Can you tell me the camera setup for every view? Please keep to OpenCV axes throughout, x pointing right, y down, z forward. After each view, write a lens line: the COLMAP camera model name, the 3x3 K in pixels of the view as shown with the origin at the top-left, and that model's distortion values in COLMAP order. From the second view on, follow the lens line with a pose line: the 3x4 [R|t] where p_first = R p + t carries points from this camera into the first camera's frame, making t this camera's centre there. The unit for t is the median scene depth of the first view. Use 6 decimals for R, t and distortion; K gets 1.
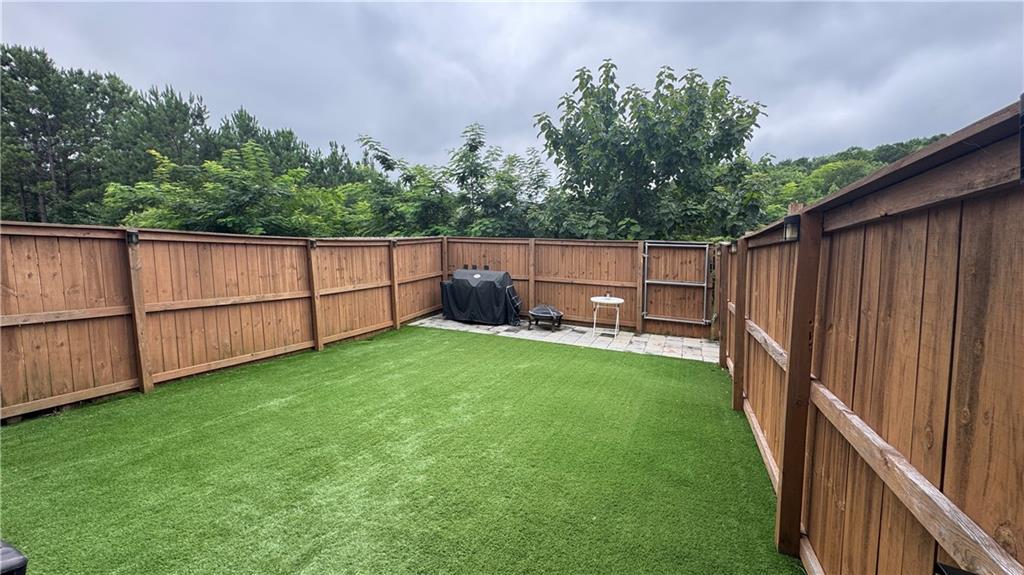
lens RADIAL K [[409.5, 0, 511.1], [0, 409.5, 287.9], [0, 0, 1]] dist [-0.002255, -0.000225]
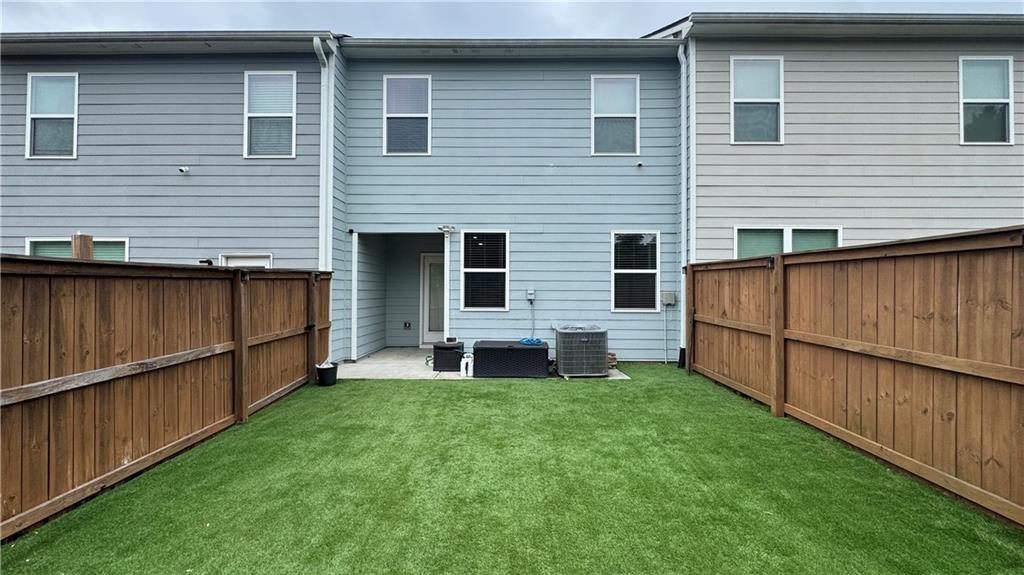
lens RADIAL K [[409.5, 0, 511.1], [0, 409.5, 287.9], [0, 0, 1]] dist [-0.002255, -0.000225]
pose [[-0.922092, 0.009611, -0.386851, 0.050091], [-0.019454, 0.997276, 0.071148, -0.065185], [0.386481, 0.073131, -0.919393, 0.913818]]
